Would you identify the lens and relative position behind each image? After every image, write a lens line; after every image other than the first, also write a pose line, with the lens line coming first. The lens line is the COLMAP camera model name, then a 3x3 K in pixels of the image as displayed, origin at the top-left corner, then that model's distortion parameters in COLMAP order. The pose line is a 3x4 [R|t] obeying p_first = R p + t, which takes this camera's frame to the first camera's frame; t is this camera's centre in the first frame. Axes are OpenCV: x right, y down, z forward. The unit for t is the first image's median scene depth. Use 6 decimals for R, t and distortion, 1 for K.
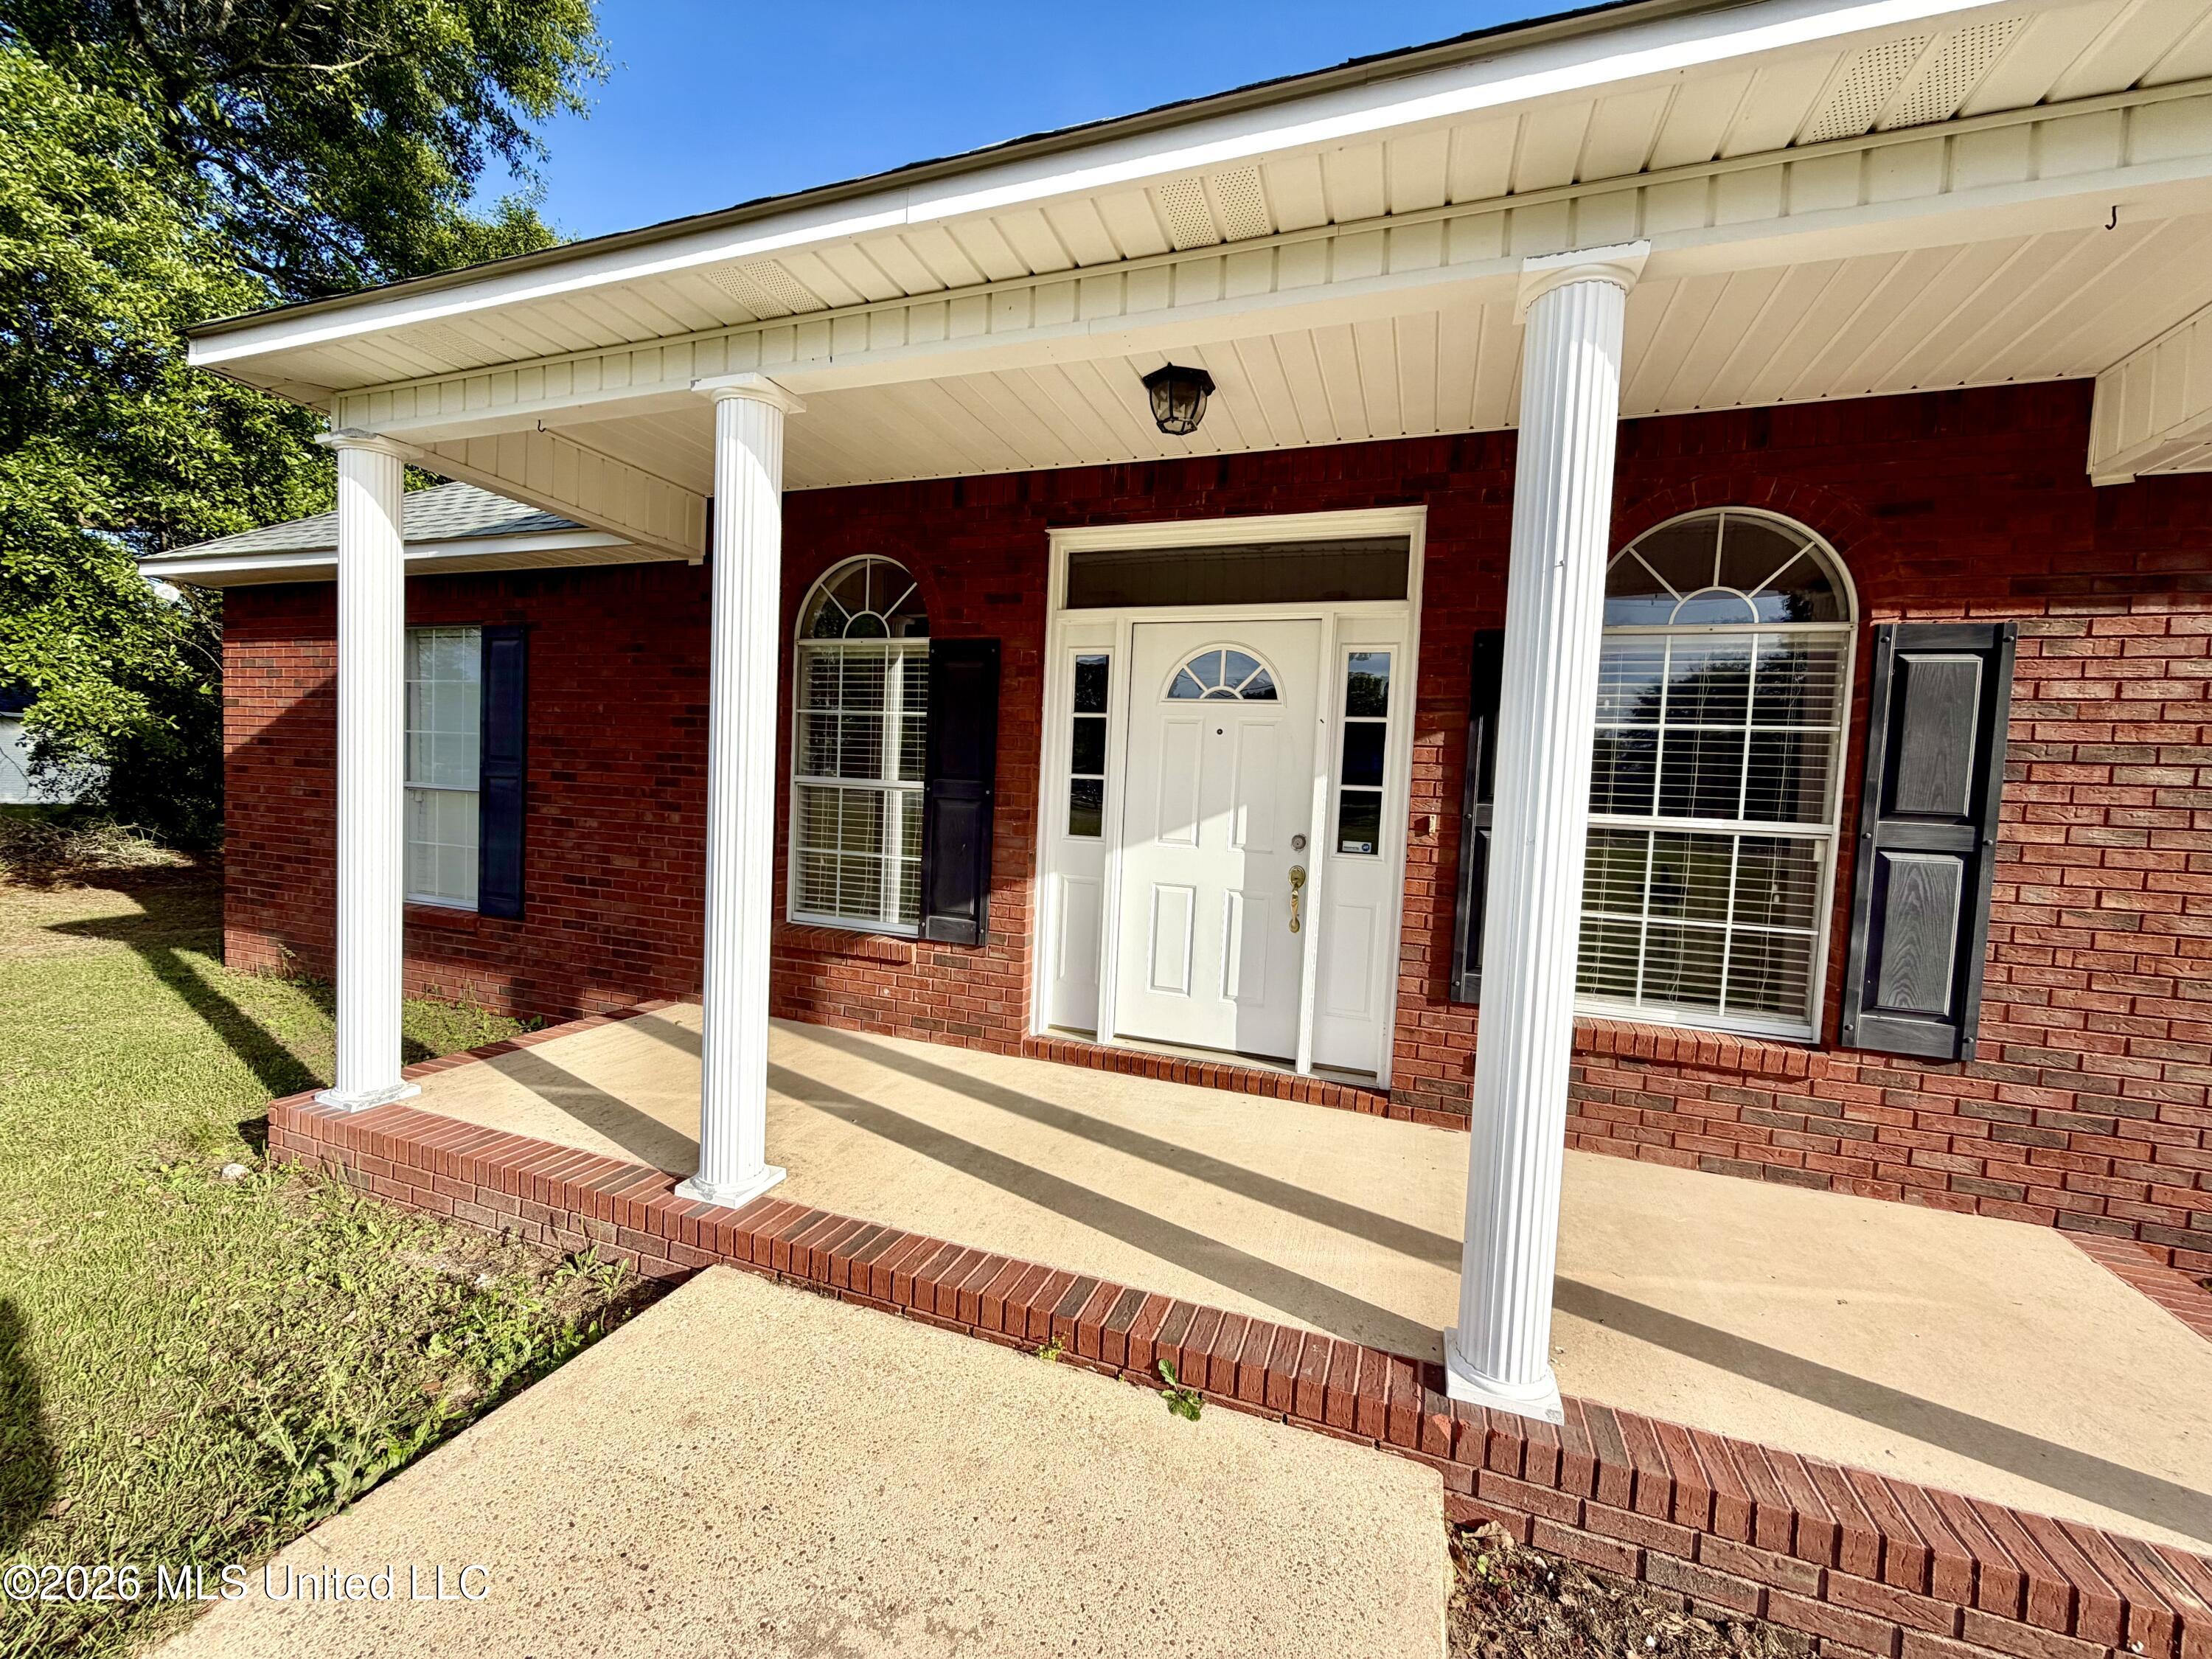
lens RADIAL K [[883.5, 0, 1101.9], [0, 883.5, 831.1], [0, 0, 1]] dist [0.000083, 0.000471]
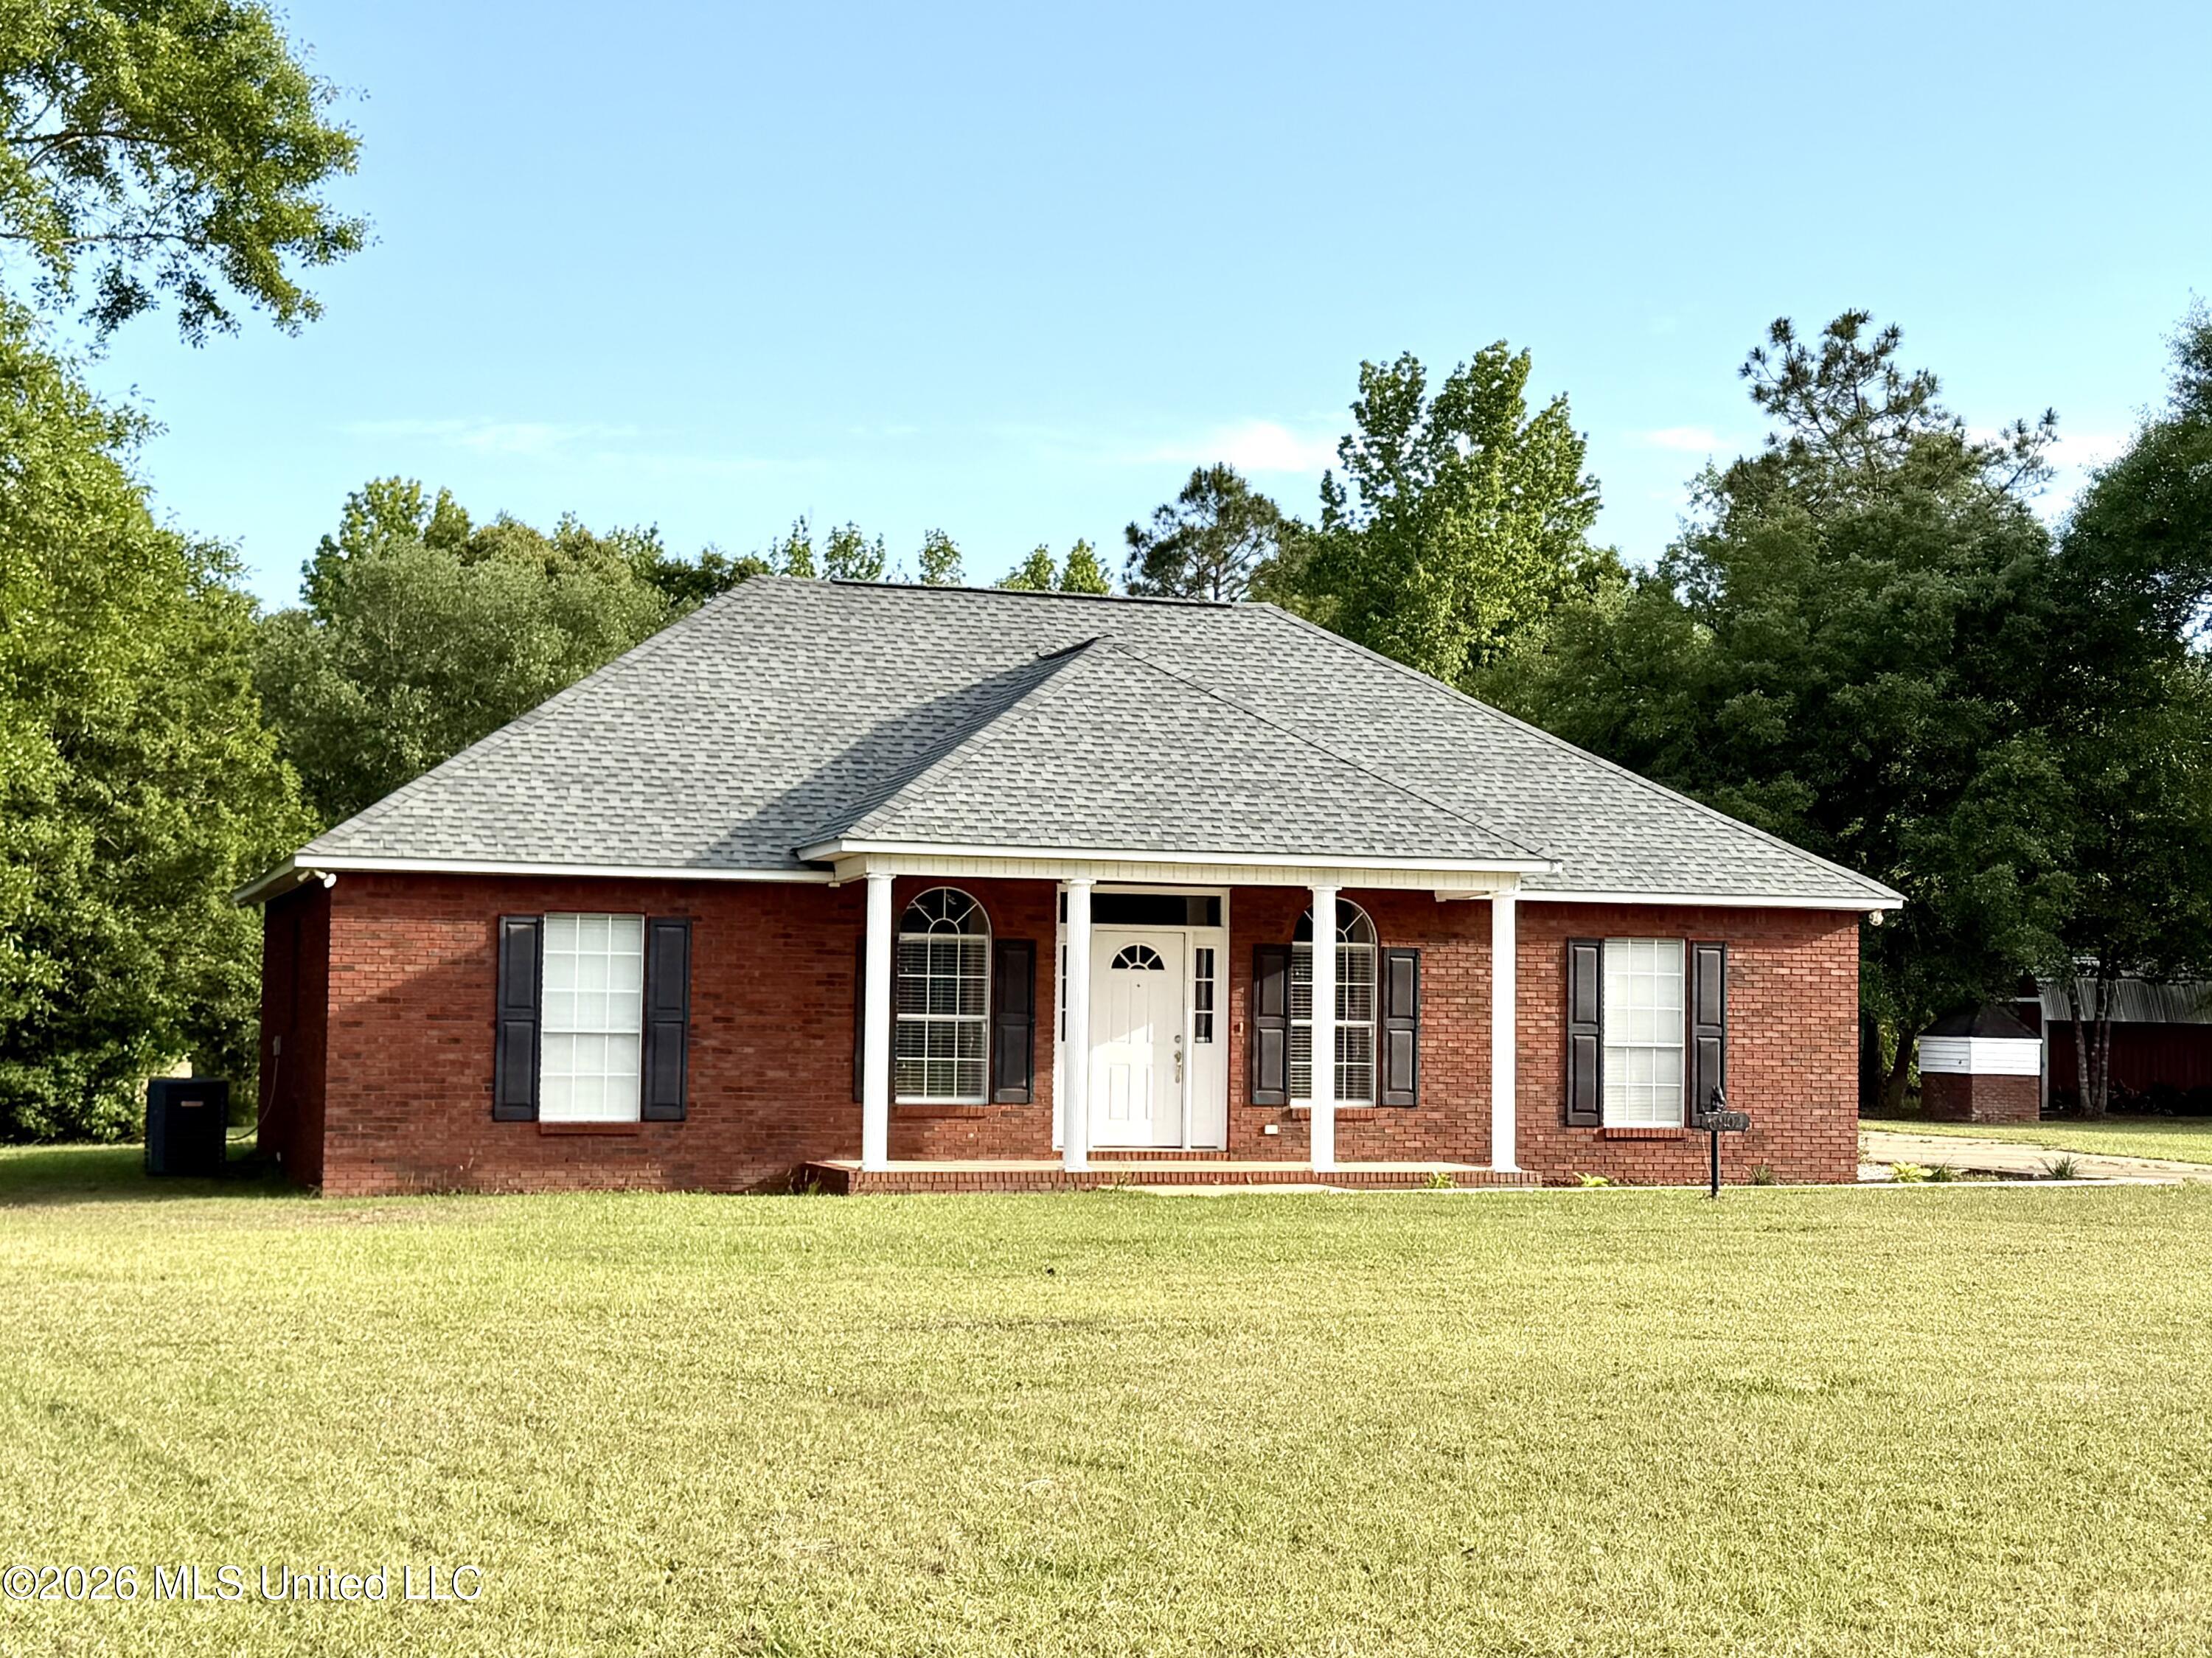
lens RADIAL K [[3022.2, 0, 1105.4], [0, 3022.2, 830.1], [0, 0, 1]] dist [0.112579, 0.024369]
pose [[0.800151, 0.001173, 0.599798, -4.003645], [0.050954, 0.996250, -0.069922, 0.012095], [-0.597631, 0.086510, 0.797091, -4.411388]]
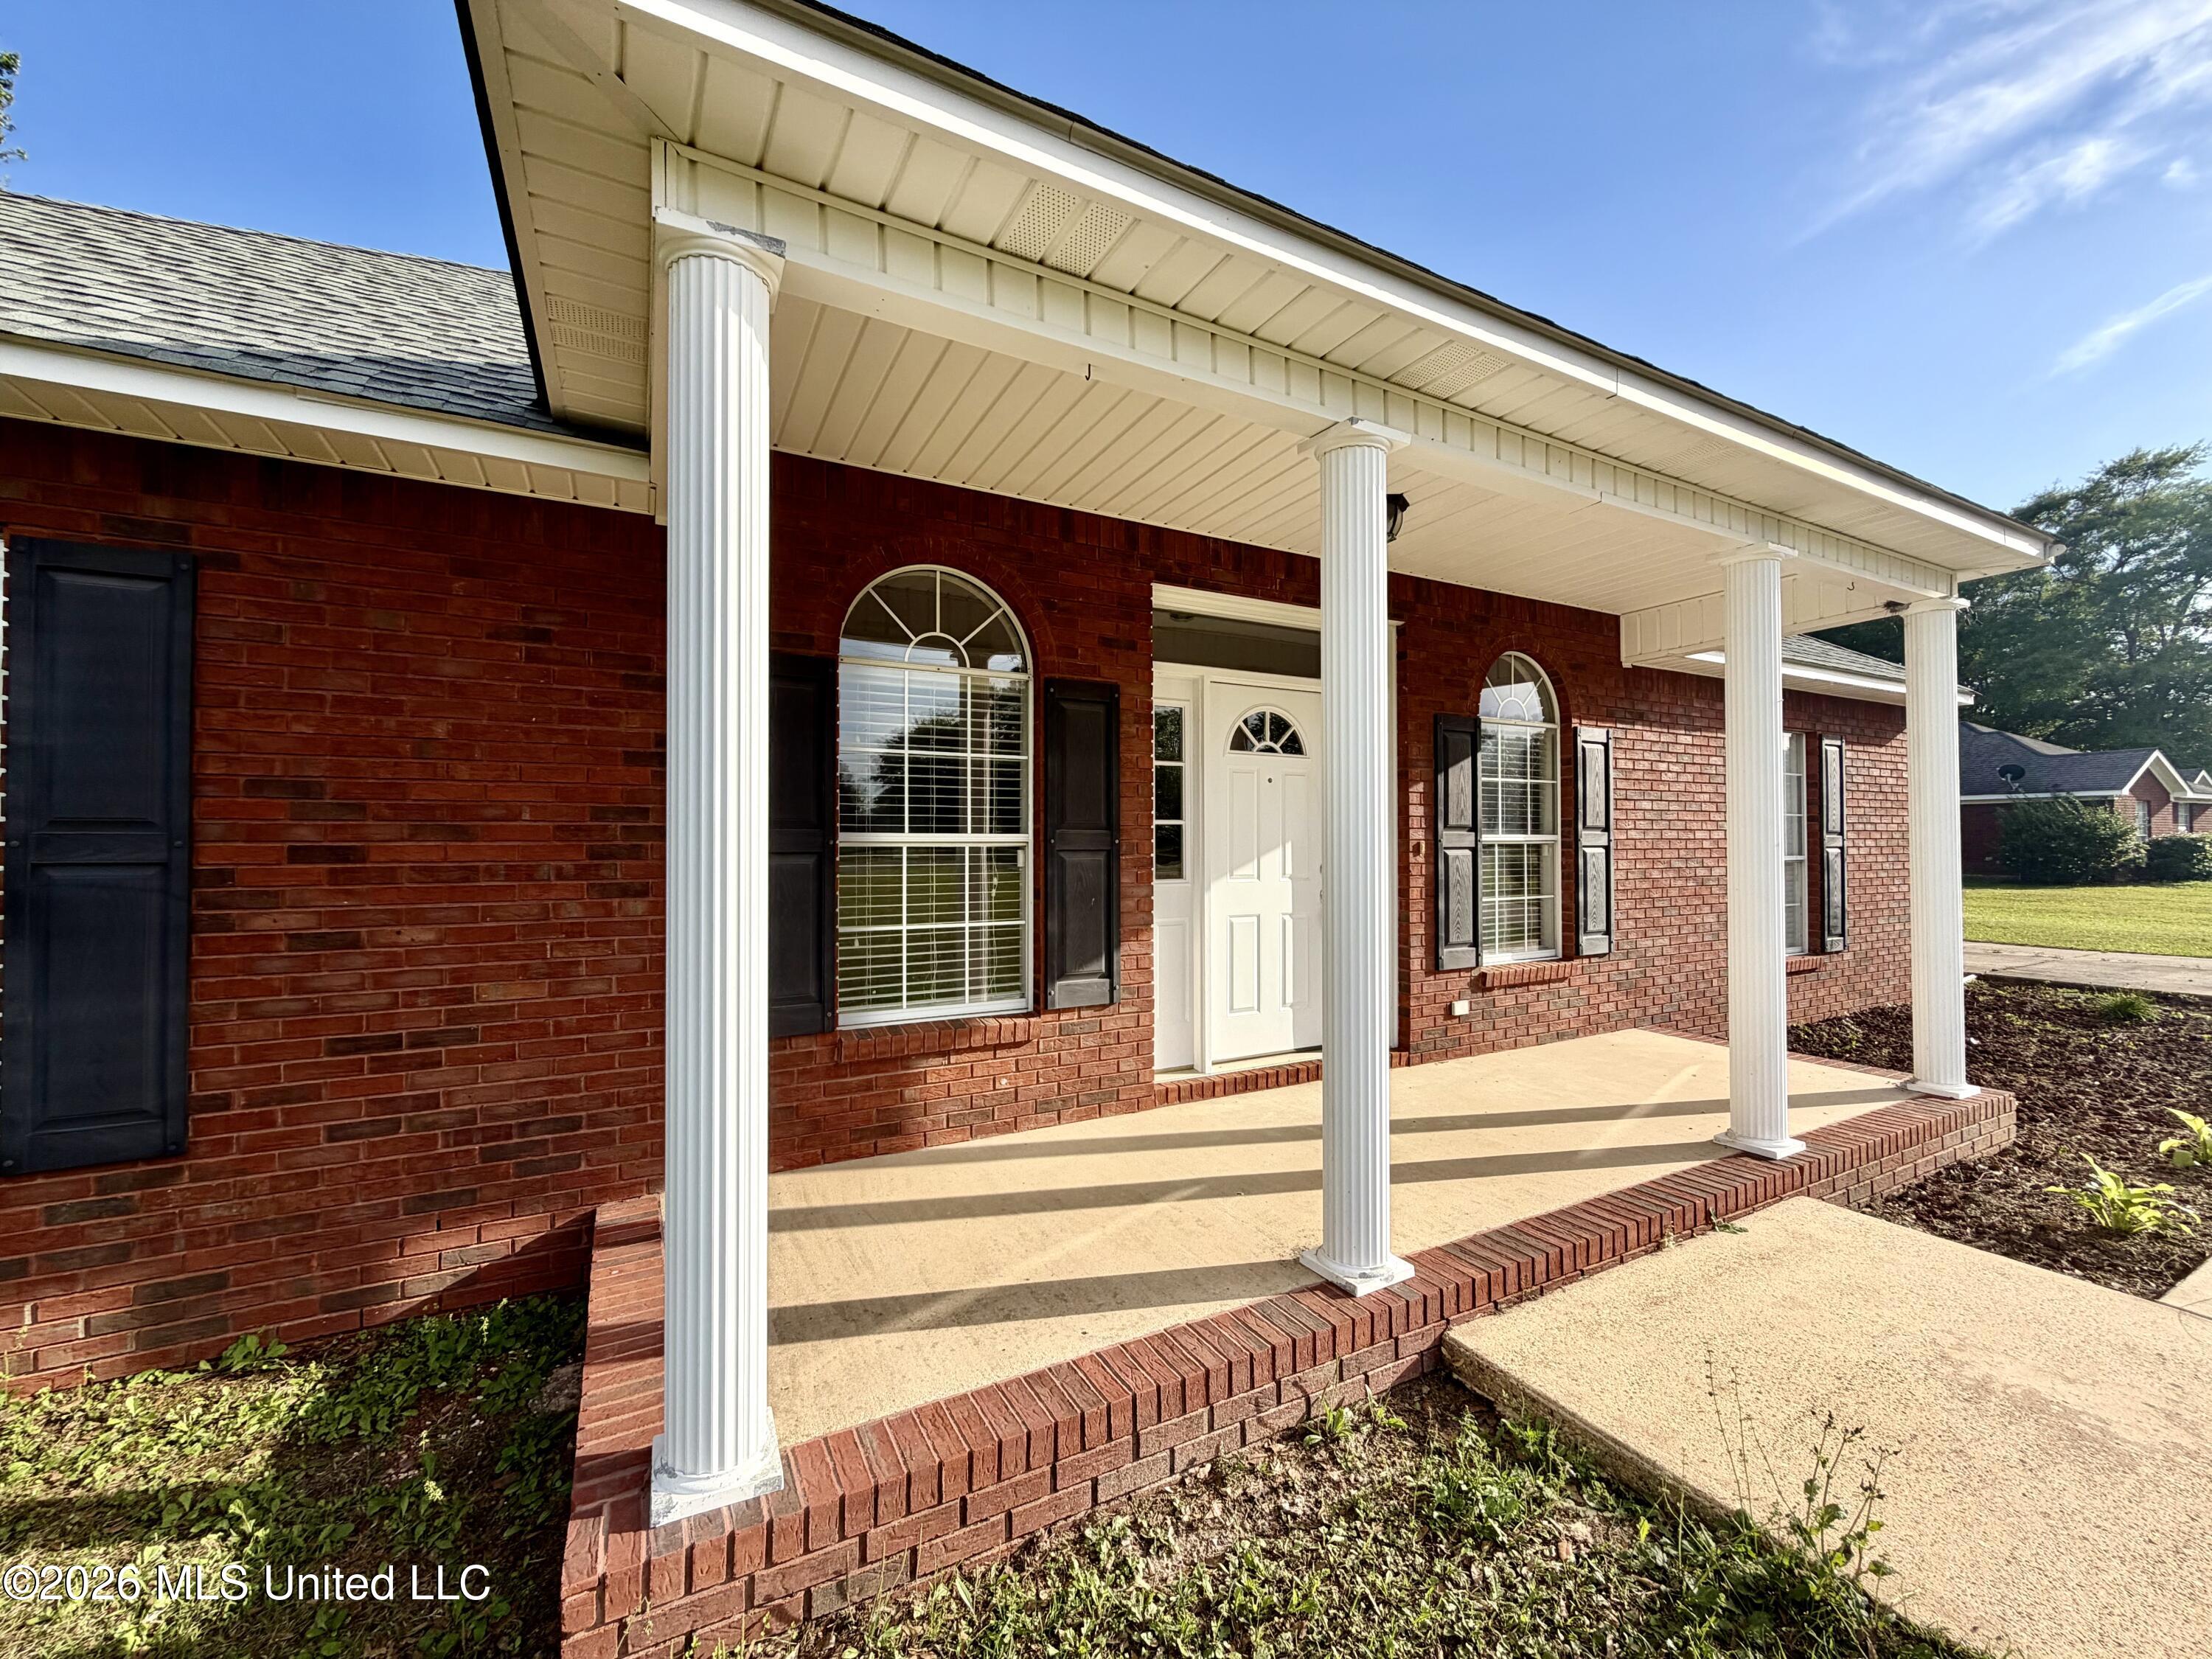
lens RADIAL K [[882.3, 0, 1107.8], [0, 882.3, 827.7], [0, 0, 1]] dist [0.000247, -0.000047]
pose [[0.664643, -0.034636, 0.746357, -0.880030], [0.071600, 0.997280, -0.017480, -0.044125], [-0.743722, 0.065058, 0.665316, 0.378935]]
